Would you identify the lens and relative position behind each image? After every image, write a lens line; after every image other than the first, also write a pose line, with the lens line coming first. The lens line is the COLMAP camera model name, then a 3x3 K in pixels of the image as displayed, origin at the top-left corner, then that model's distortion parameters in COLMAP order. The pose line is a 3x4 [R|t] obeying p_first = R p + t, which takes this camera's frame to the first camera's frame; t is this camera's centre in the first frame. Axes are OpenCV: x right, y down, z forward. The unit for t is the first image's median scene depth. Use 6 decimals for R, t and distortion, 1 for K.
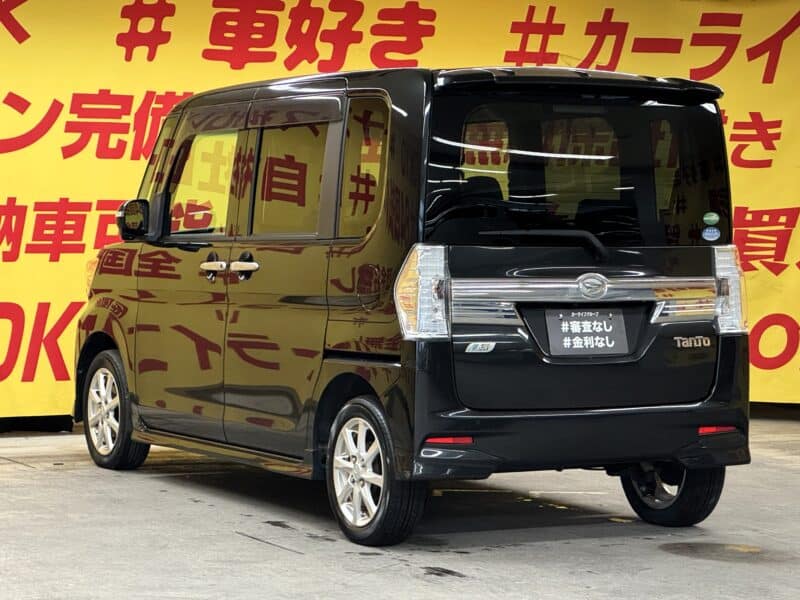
lens RADIAL K [[2316.0, 0, 400.4], [0, 2316.0, 297.2], [0, 0, 1]] dist [0.059905, 0.000000]
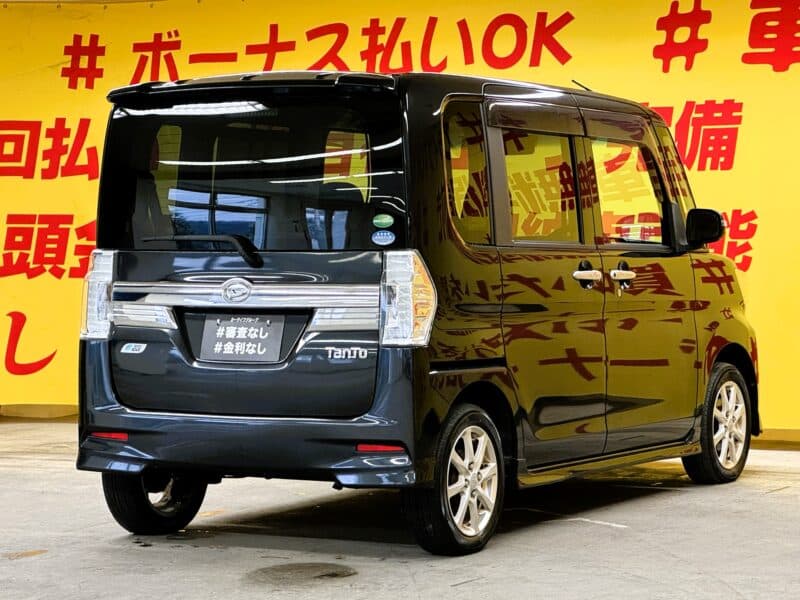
lens RADIAL K [[2316.0, 0, 398.8], [0, 2316.0, 302.9], [0, 0, 1]] dist [0.059905, 0.000000]
pose [[0.535394, 0.013280, -0.844498, 0.919791], [-0.020566, 0.999785, 0.002683, -0.003911], [0.844352, 0.015932, 0.535552, 0.509055]]
